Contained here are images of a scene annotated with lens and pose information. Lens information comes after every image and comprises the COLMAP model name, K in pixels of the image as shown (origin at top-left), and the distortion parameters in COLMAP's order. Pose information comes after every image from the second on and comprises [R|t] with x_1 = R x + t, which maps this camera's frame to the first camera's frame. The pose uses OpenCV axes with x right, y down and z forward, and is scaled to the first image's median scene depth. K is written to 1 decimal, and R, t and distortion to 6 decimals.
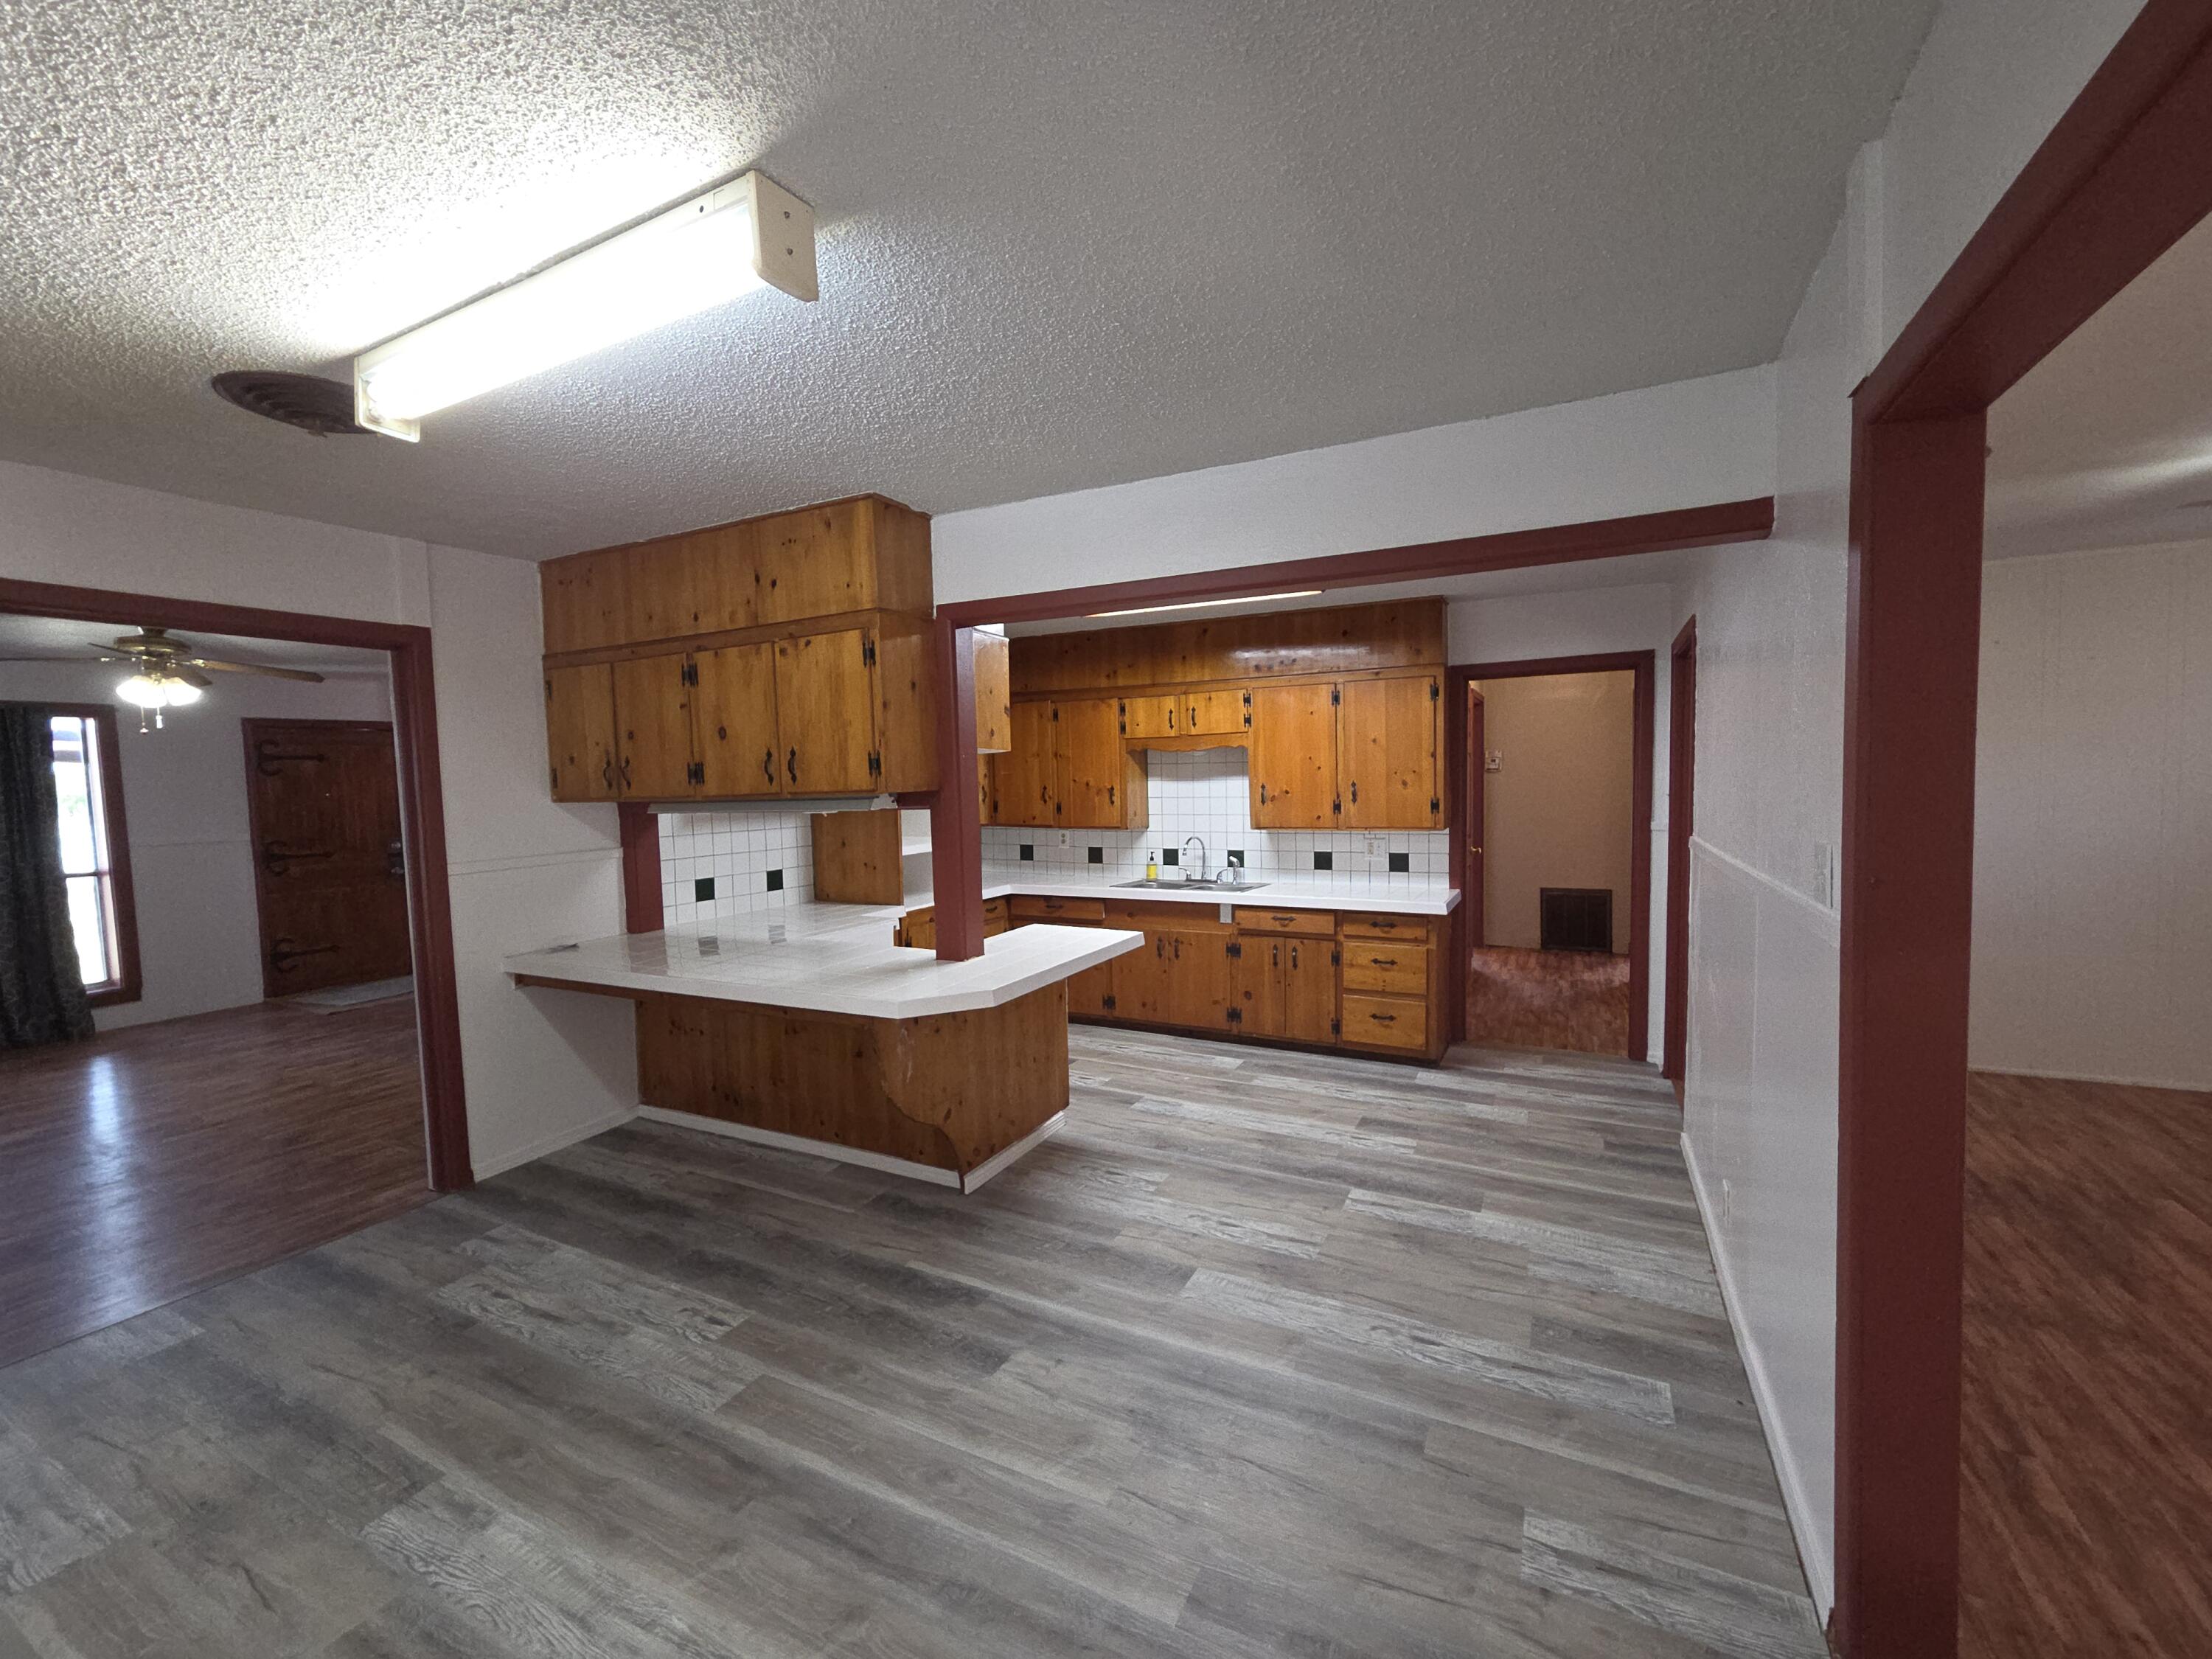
lens RADIAL K [[911.2, 0, 1110.7], [0, 911.2, 835.7], [0, 0, 1]] dist [0.006932, -0.001032]
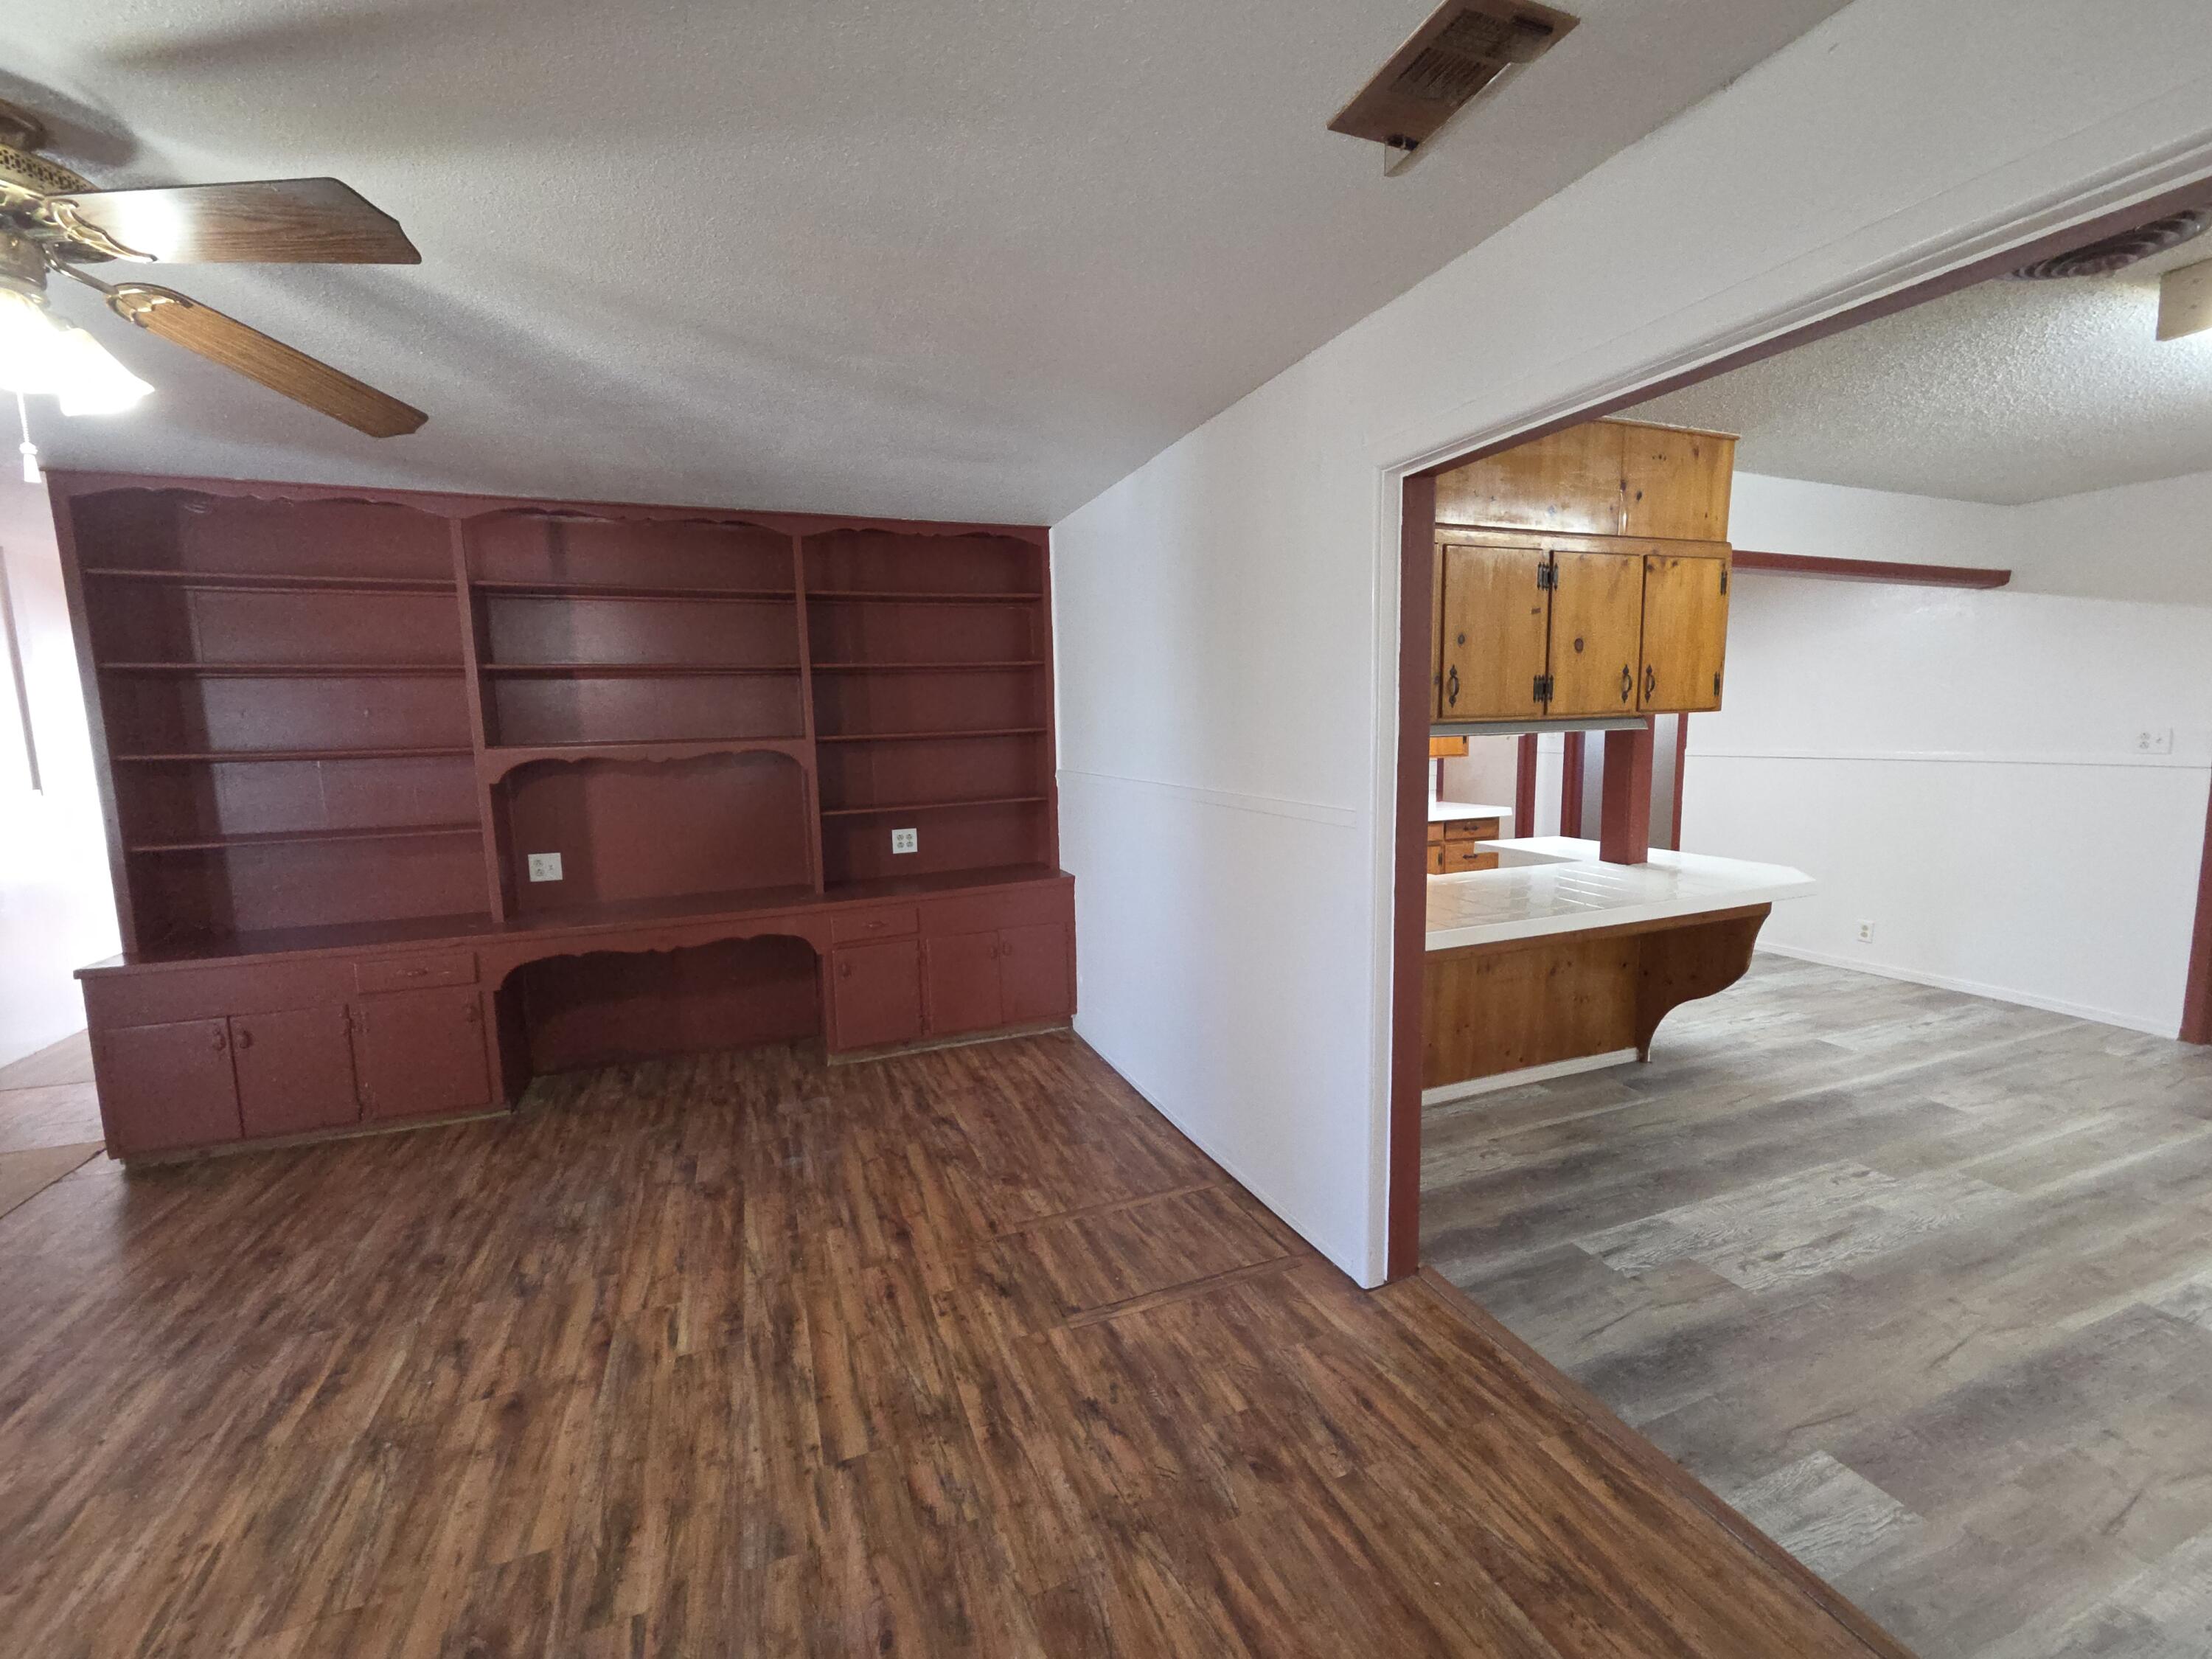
lens RADIAL K [[911.2, 0, 1107.1], [0, 911.2, 830.0], [0, 0, 1]] dist [0.006932, -0.001032]
pose [[0.655922, -0.078411, 0.750745, -1.183312], [0.054556, 0.996913, 0.056456, -0.002657], [-0.752855, 0.003927, 0.658175, 0.611196]]
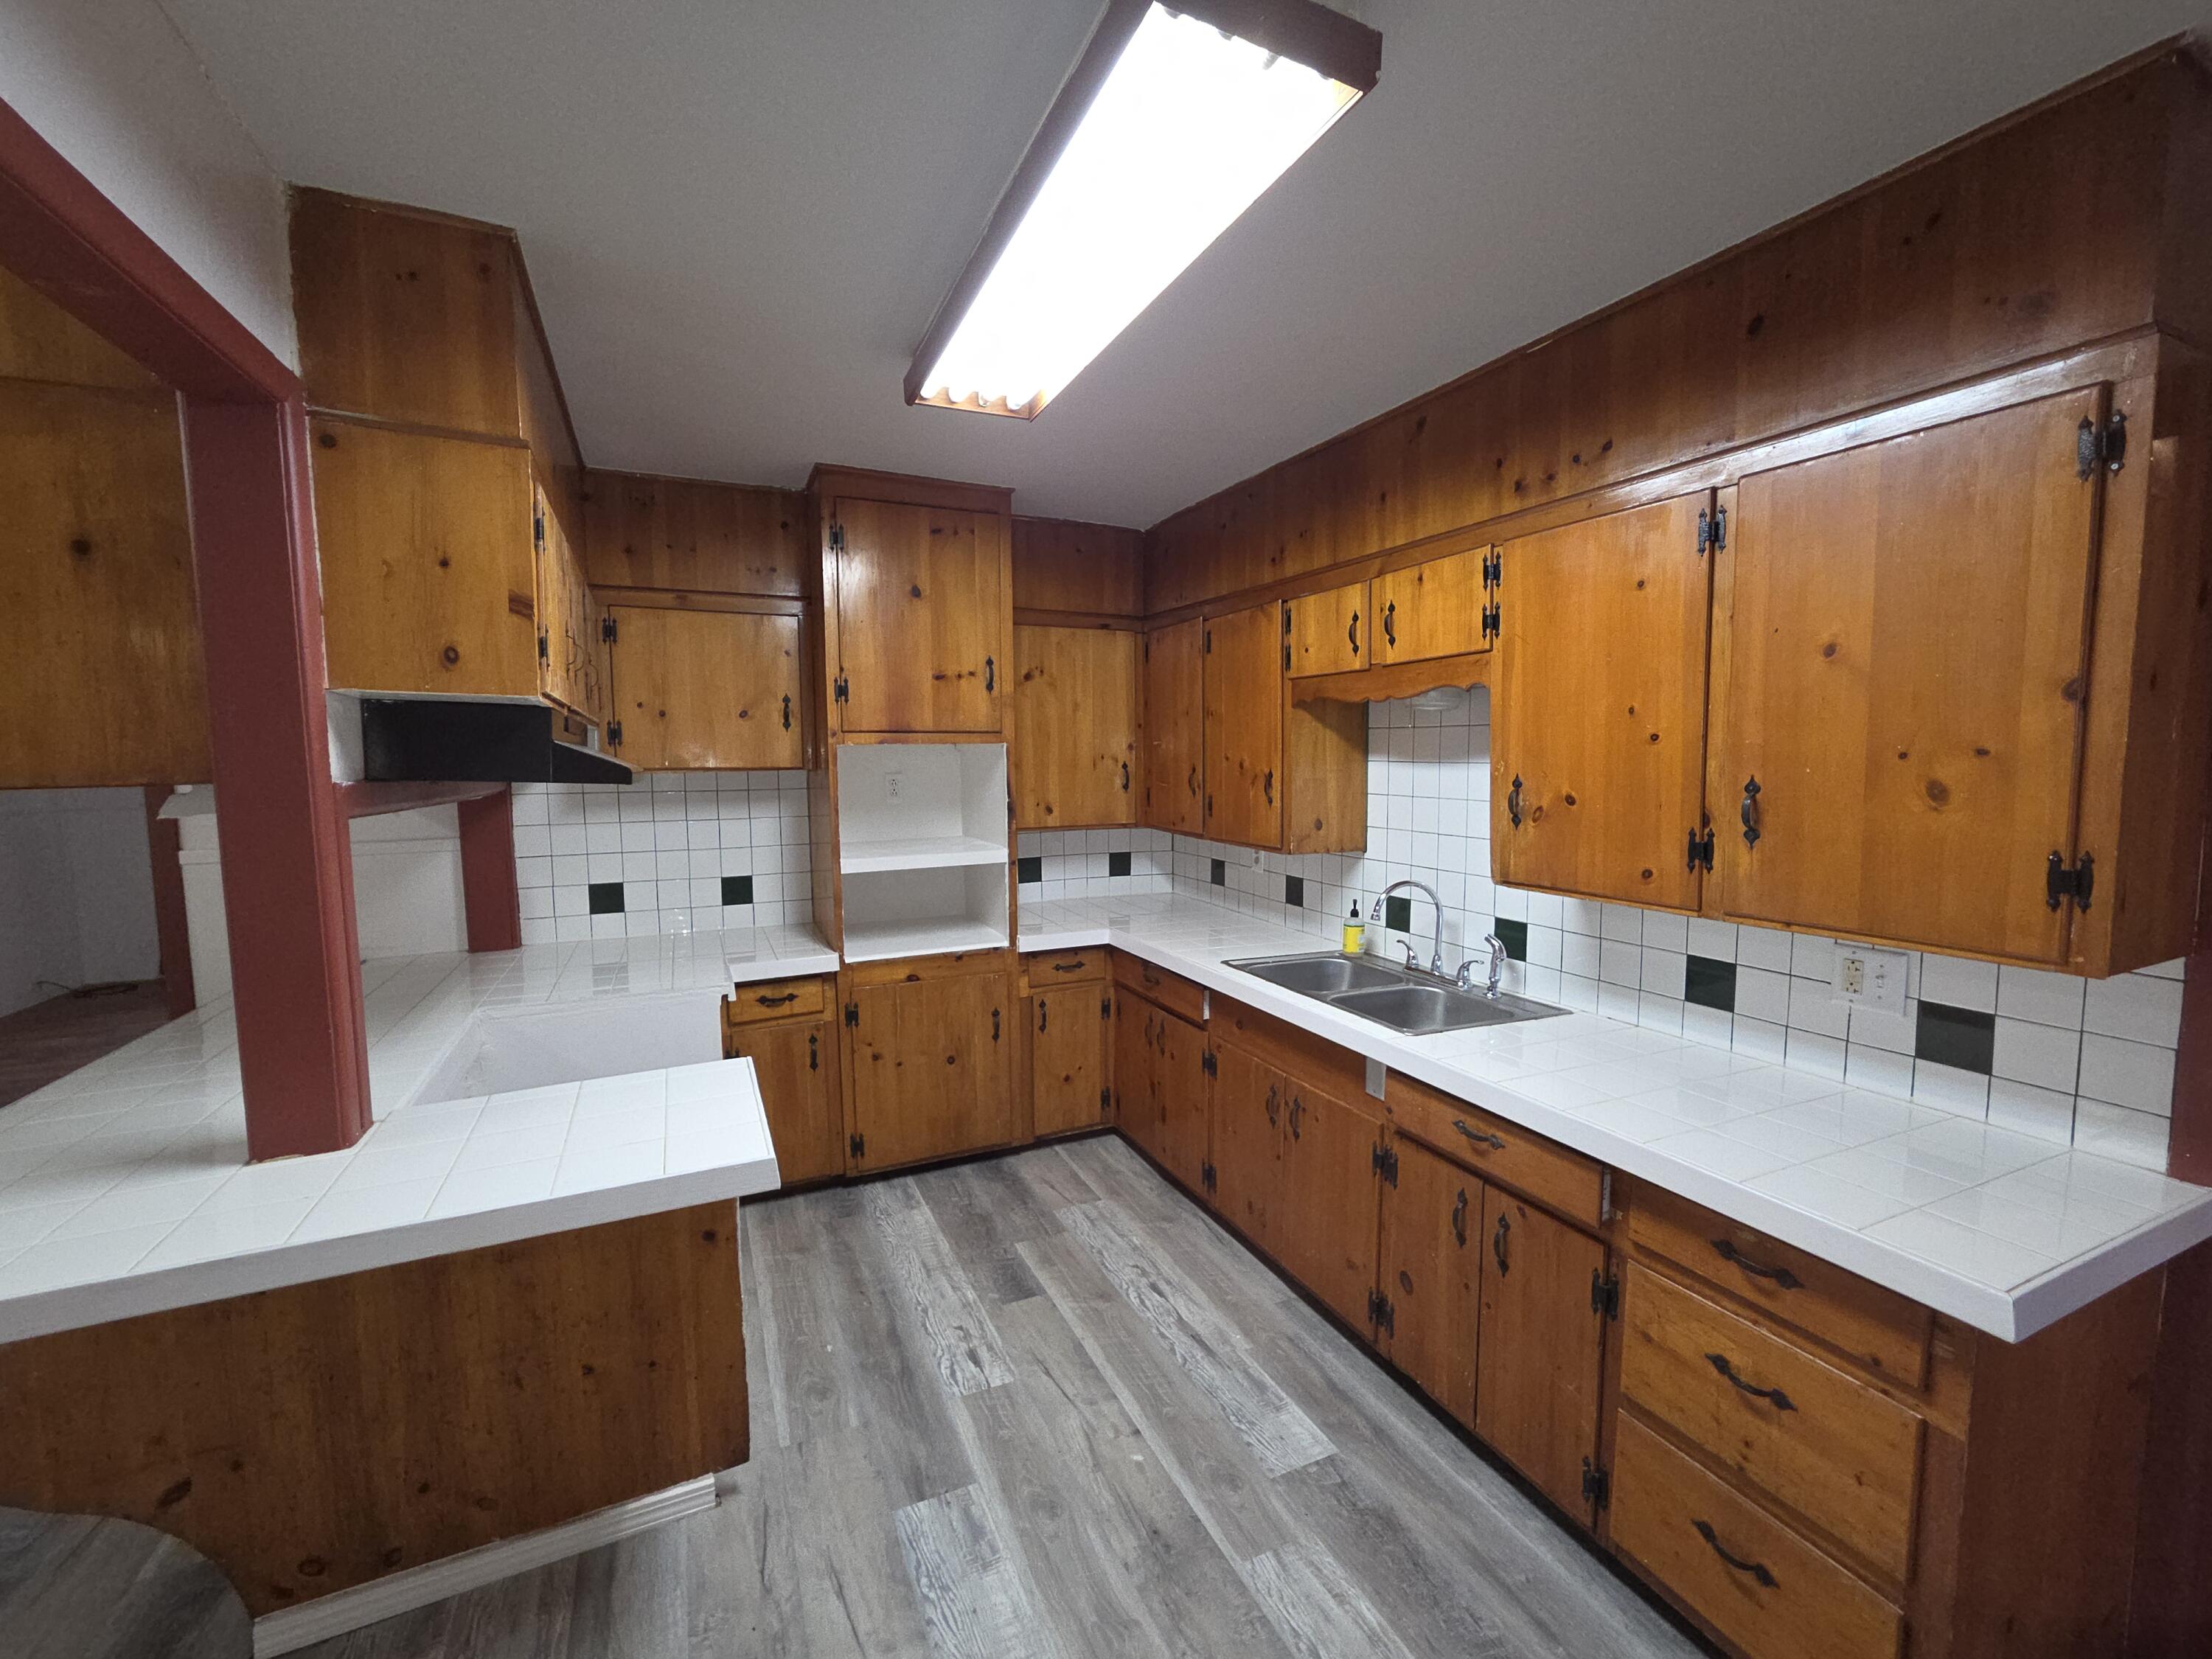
lens RADIAL K [[911.2, 0, 1102.1], [0, 911.2, 832.8], [0, 0, 1]] dist [0.006932, -0.001032]
pose [[0.785329, 0.069060, -0.615215, 0.355273], [-0.048440, 0.997566, 0.050147, -0.055982], [0.617181, -0.009581, 0.786763, 0.733251]]
